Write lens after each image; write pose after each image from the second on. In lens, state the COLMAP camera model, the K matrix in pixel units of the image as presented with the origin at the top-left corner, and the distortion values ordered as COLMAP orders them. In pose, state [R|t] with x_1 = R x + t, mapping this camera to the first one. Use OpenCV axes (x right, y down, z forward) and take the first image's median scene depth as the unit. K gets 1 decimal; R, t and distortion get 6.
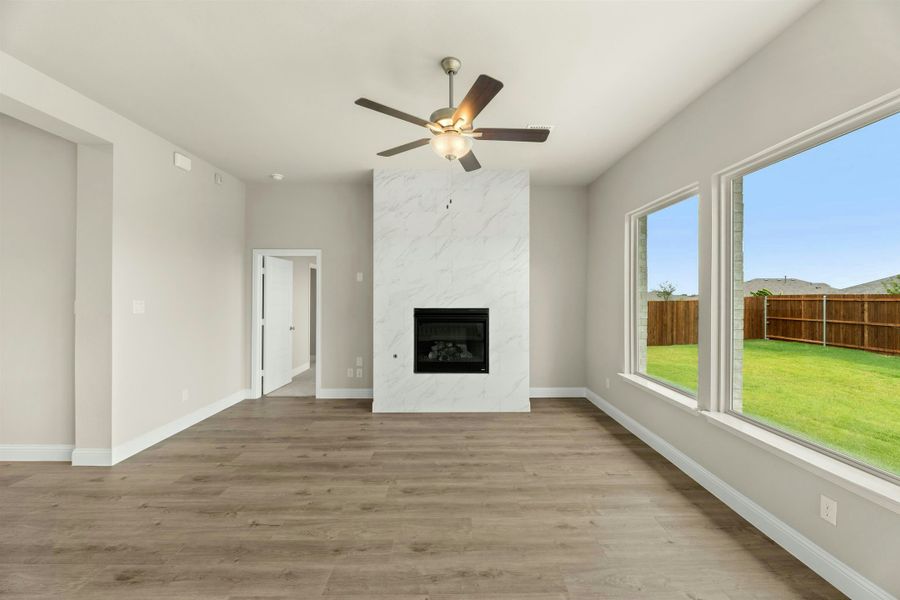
lens RADIAL K [[366.7, 0, 458.9], [0, 366.7, 296.3], [0, 0, 1]] dist [0.000026, -0.000251]
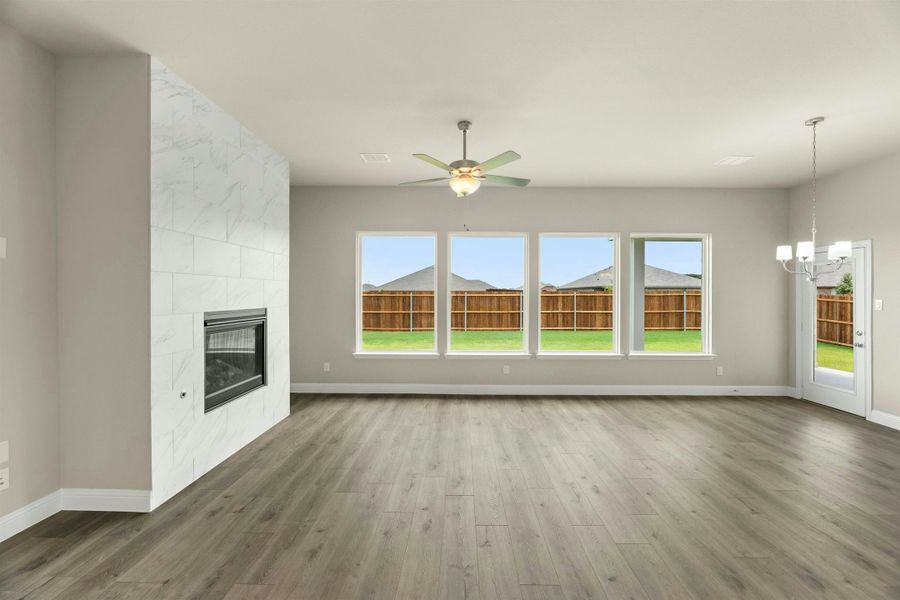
lens RADIAL K [[366.7, 0, 458.9], [0, 366.7, 296.3], [0, 0, 1]] dist [0.000026, -0.000251]
pose [[0.024727, -0.010768, 0.999636, -0.786012], [0.000889, 0.999942, 0.010749, -0.002855], [-0.999694, 0.000623, 0.024735, 0.560373]]
